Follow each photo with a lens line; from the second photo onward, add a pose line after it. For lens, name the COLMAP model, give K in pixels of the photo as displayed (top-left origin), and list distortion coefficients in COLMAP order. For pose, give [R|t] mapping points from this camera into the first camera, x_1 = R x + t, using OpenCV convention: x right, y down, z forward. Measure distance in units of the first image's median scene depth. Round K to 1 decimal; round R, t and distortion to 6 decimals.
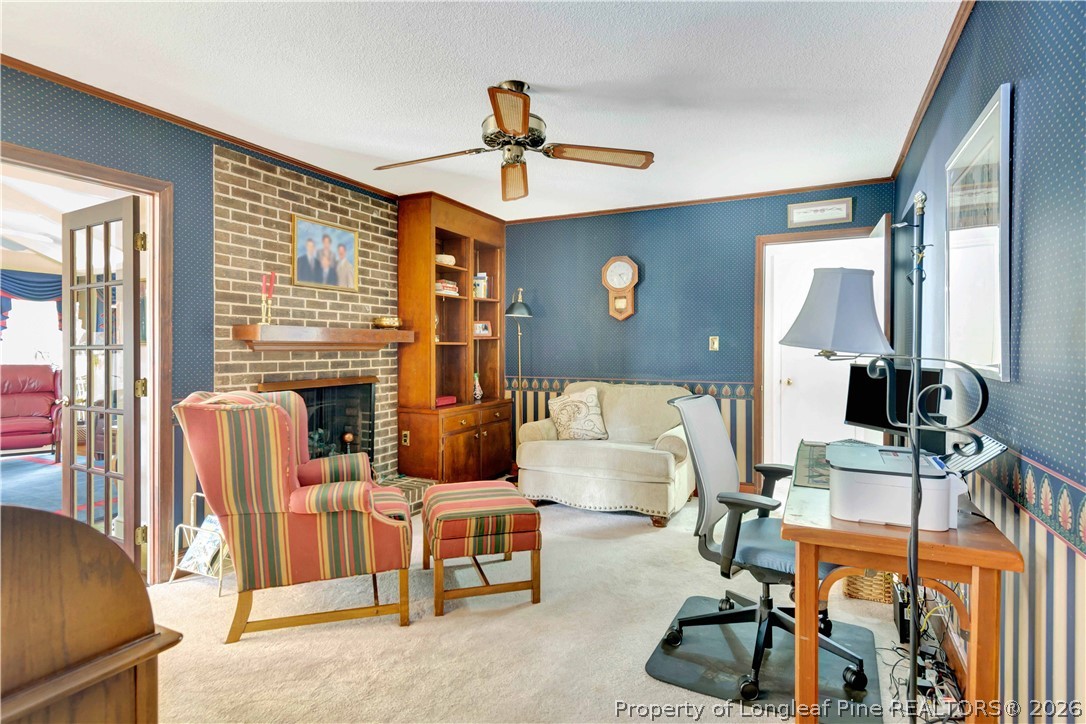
lens RADIAL K [[560.0, 0, 542.0], [0, 560.0, 352.6], [0, 0, 1]] dist [-0.008760, -0.000434]
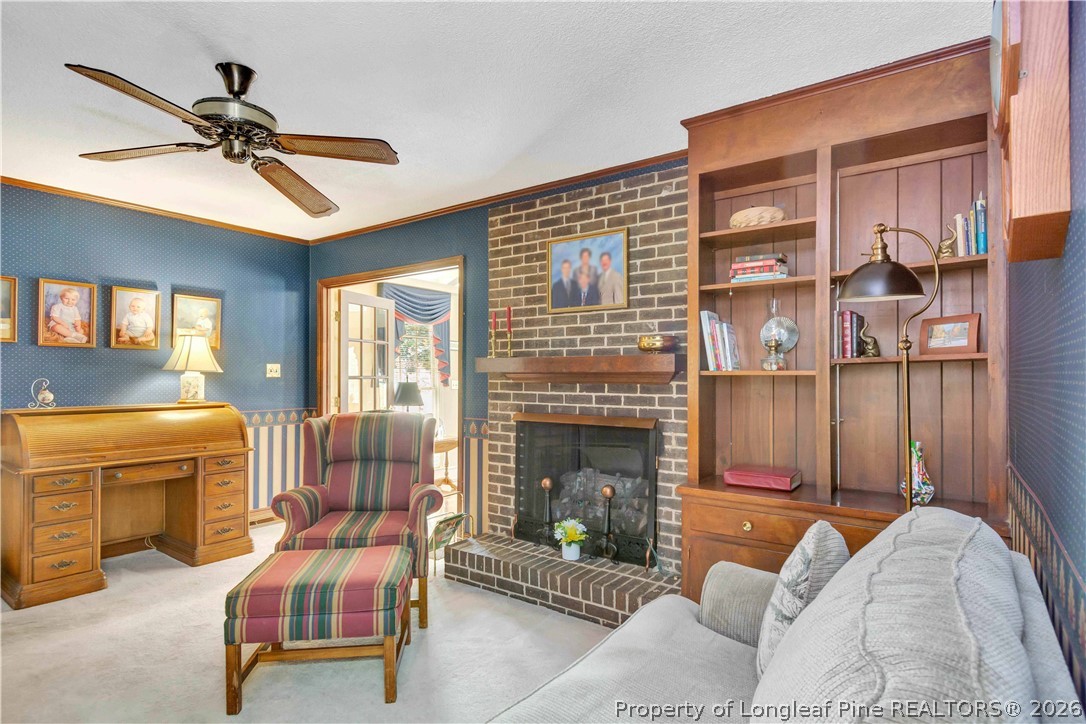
lens RADIAL K [[560.0, 0, 542.5], [0, 560.0, 373.2], [0, 0, 1]] dist [-0.008760, -0.000434]
pose [[-0.168591, -0.003583, -0.985680, 0.477025], [-0.010350, 0.999945, -0.001865, -0.015759], [0.985632, 0.009887, -0.168619, 1.081942]]
